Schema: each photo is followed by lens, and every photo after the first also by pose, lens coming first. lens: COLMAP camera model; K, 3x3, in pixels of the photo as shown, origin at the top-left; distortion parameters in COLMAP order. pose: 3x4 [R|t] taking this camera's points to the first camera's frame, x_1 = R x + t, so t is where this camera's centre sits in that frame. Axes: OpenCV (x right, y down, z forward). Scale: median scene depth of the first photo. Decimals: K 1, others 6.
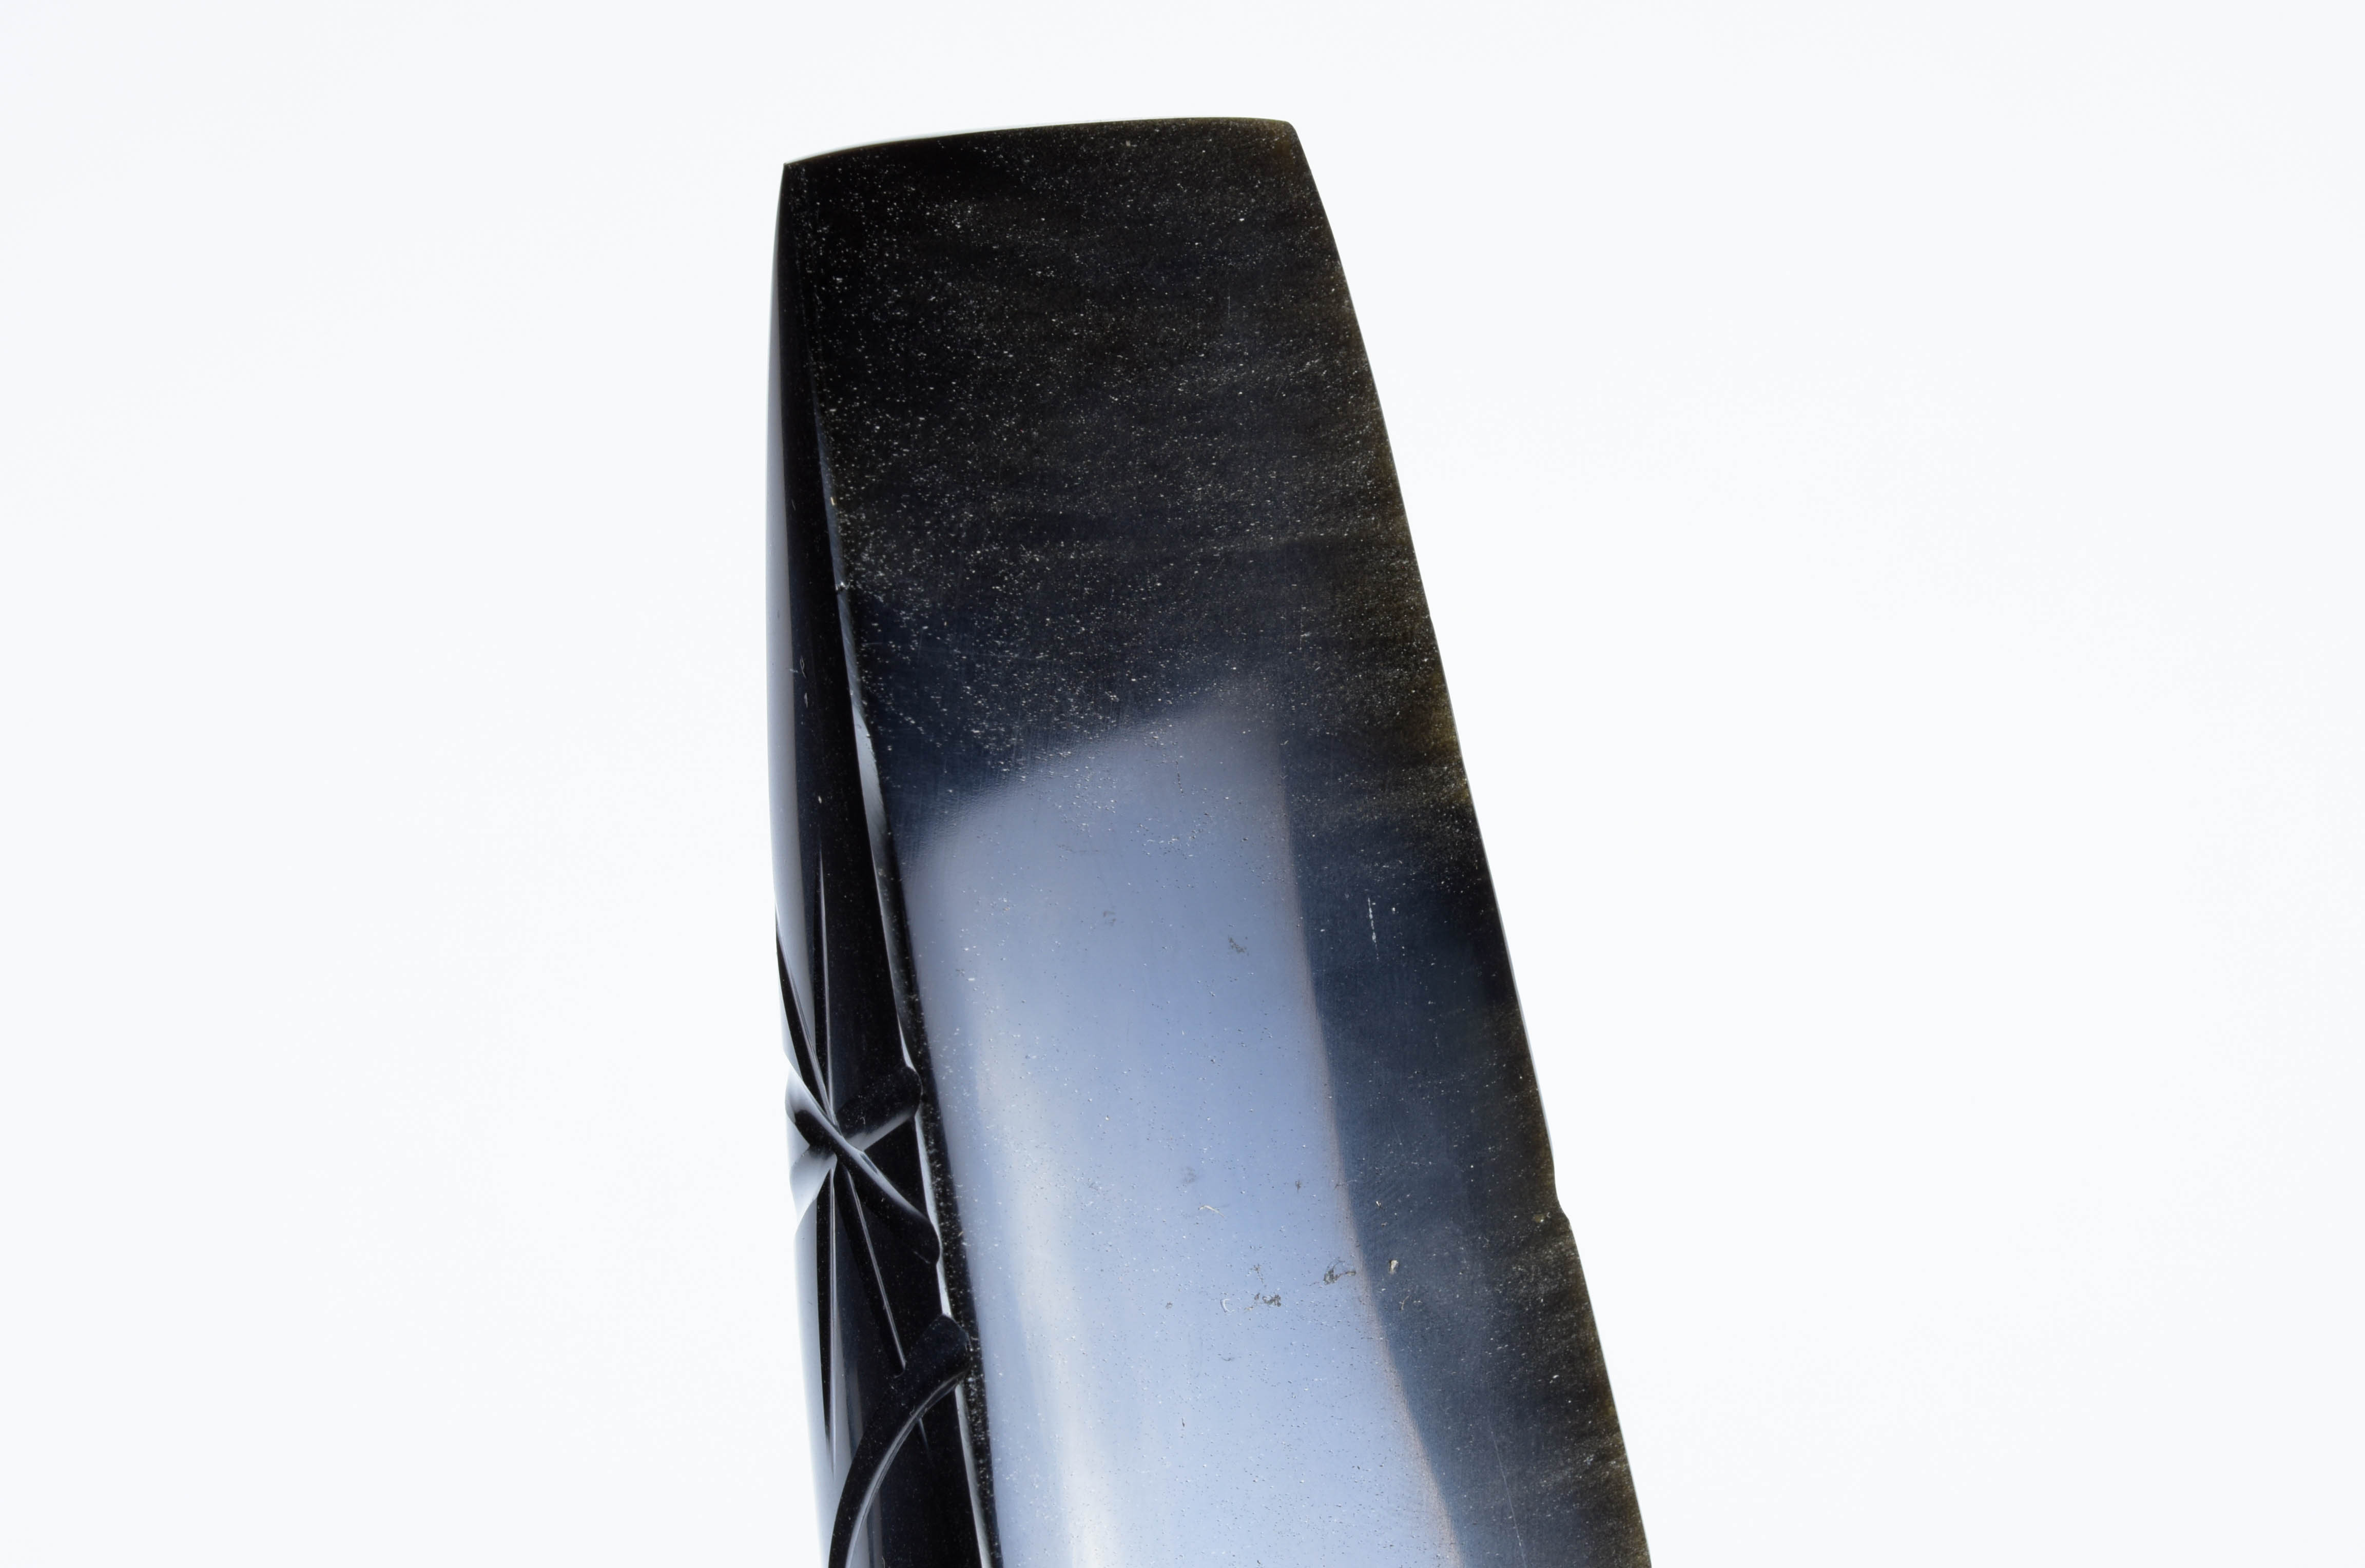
lens RADIAL K [[4187.1, 0, 1182.5], [0, 4187.1, 784.0], [0, 0, 1]] dist [-0.012043, -0.034792]
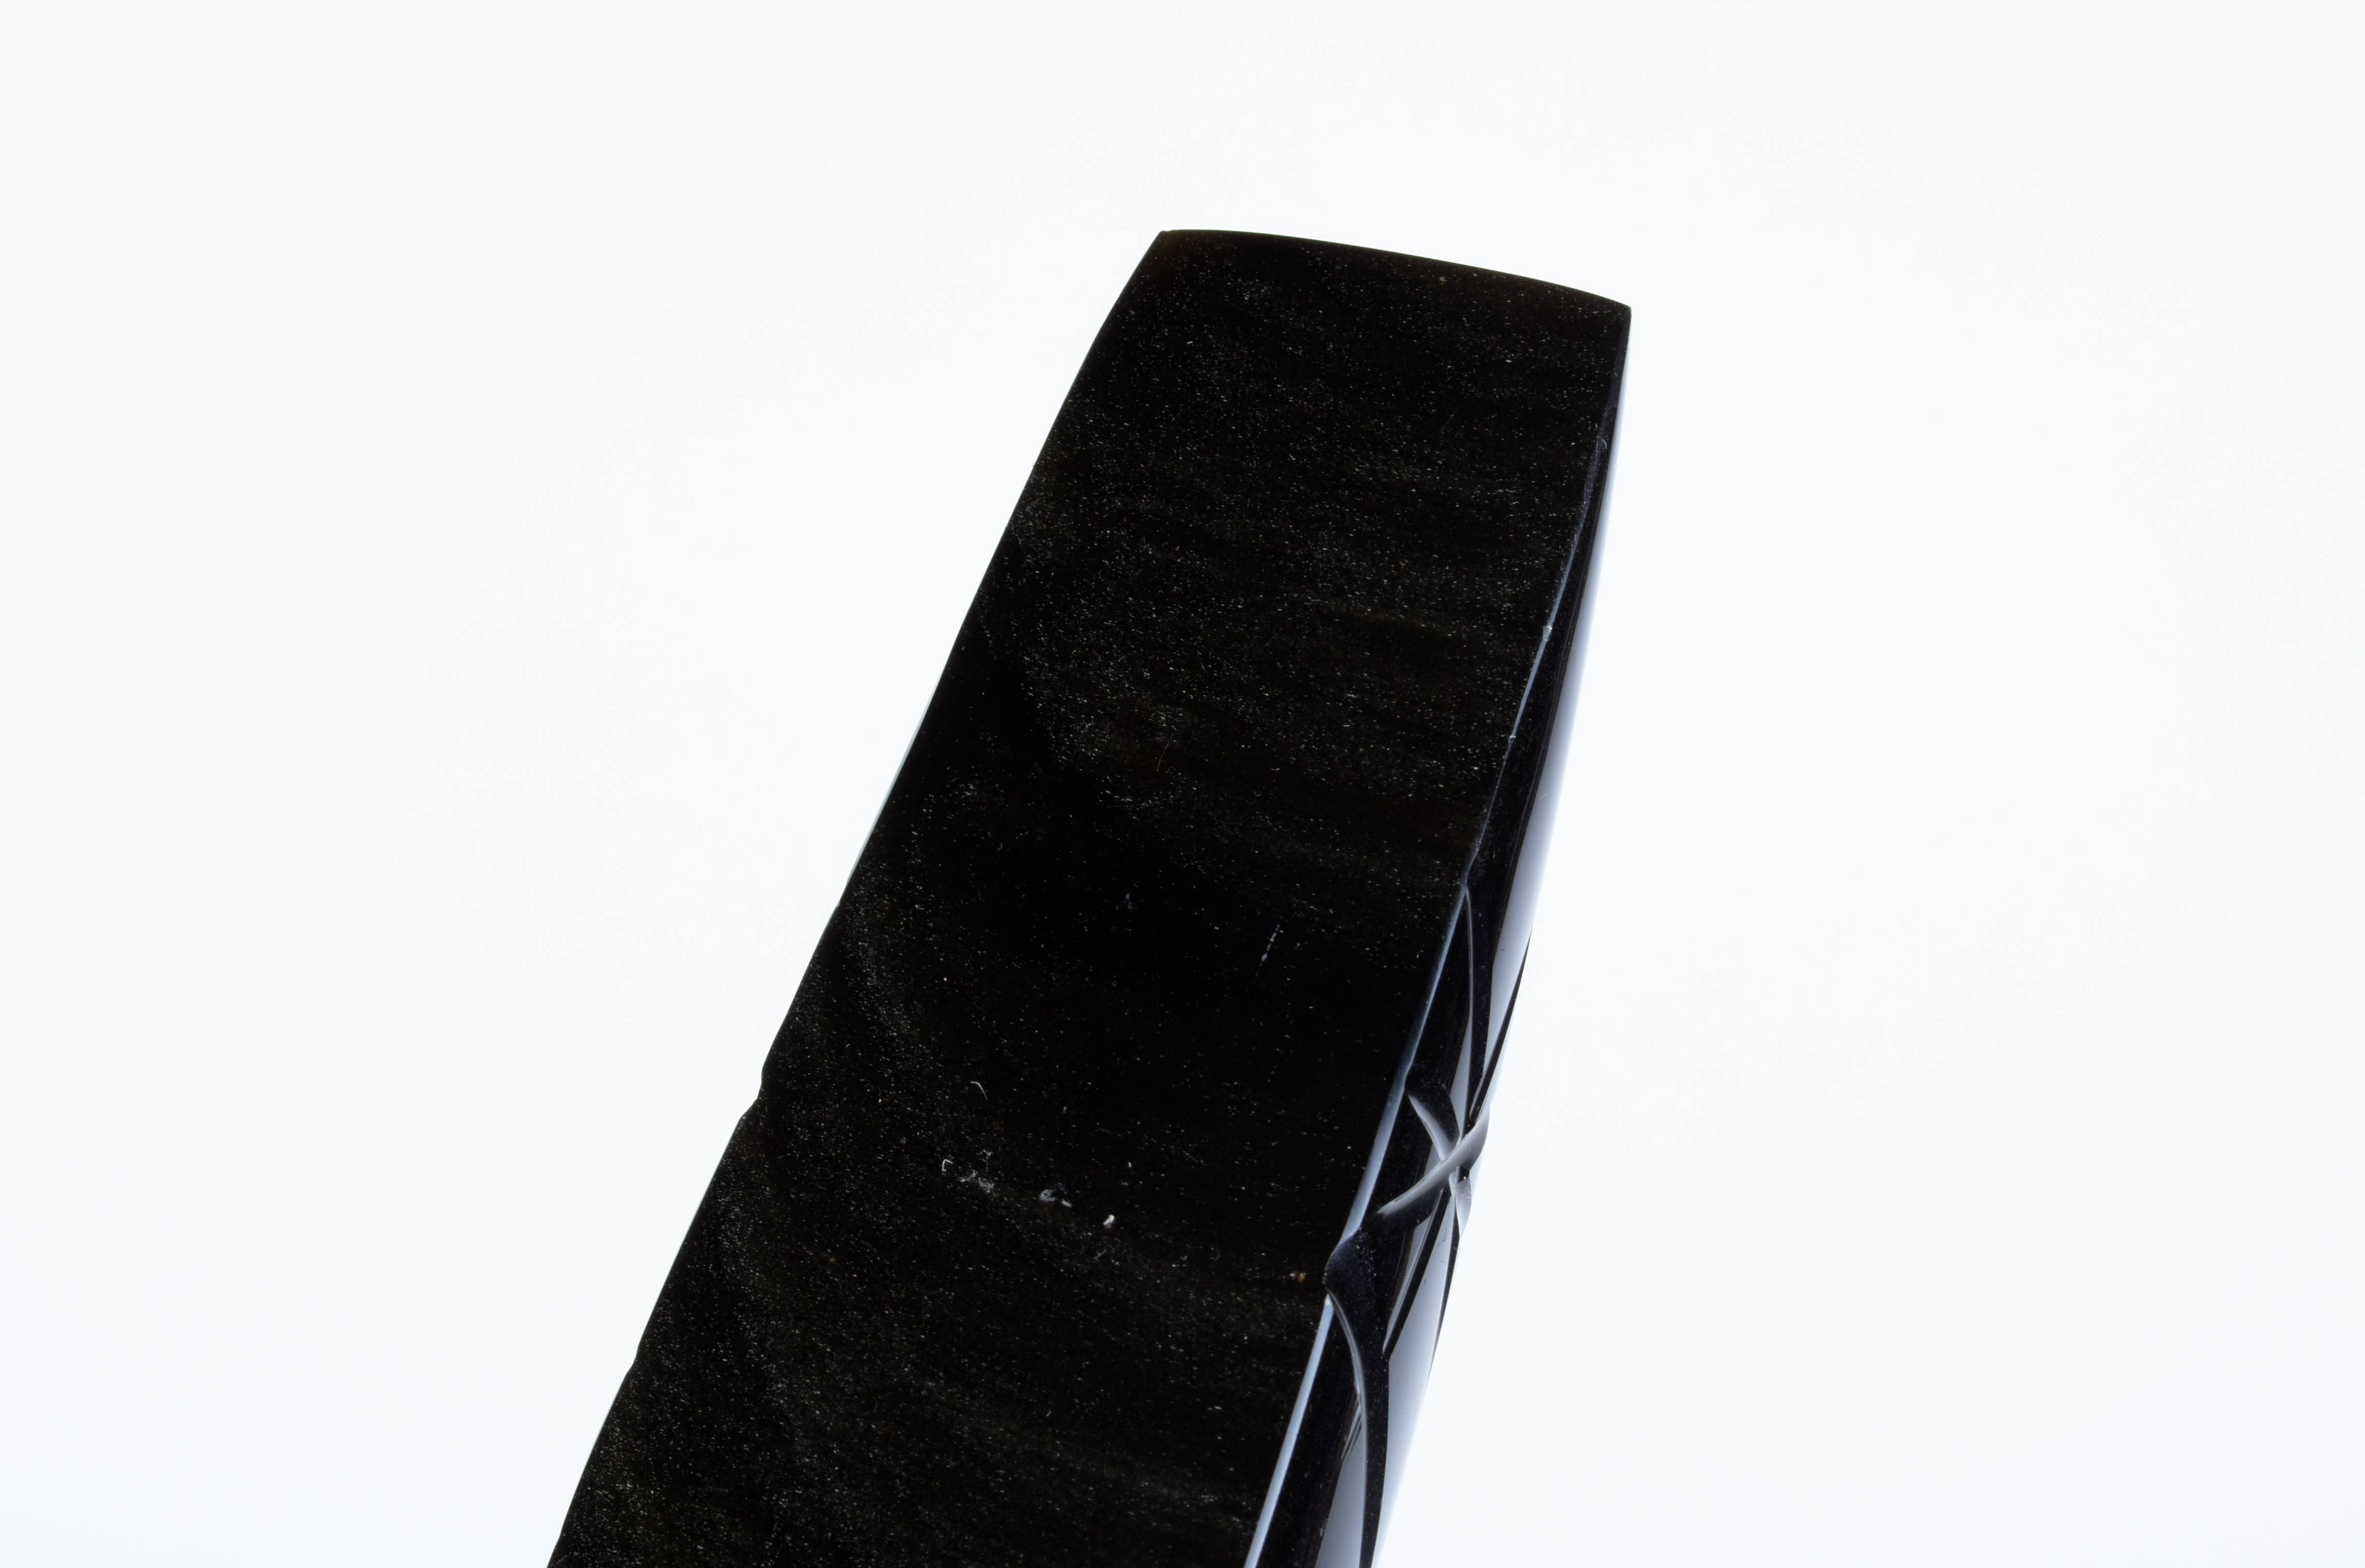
lens RADIAL K [[4187.1, 0, 1182.5], [0, 4187.1, 784.0], [0, 0, 1]] dist [-0.012043, -0.034792]
pose [[0.451000, 0.149129, -0.879977, 1.005651], [-0.415722, 0.907559, -0.059260, 0.070734], [0.789794, 0.392552, 0.471305, 0.473780]]
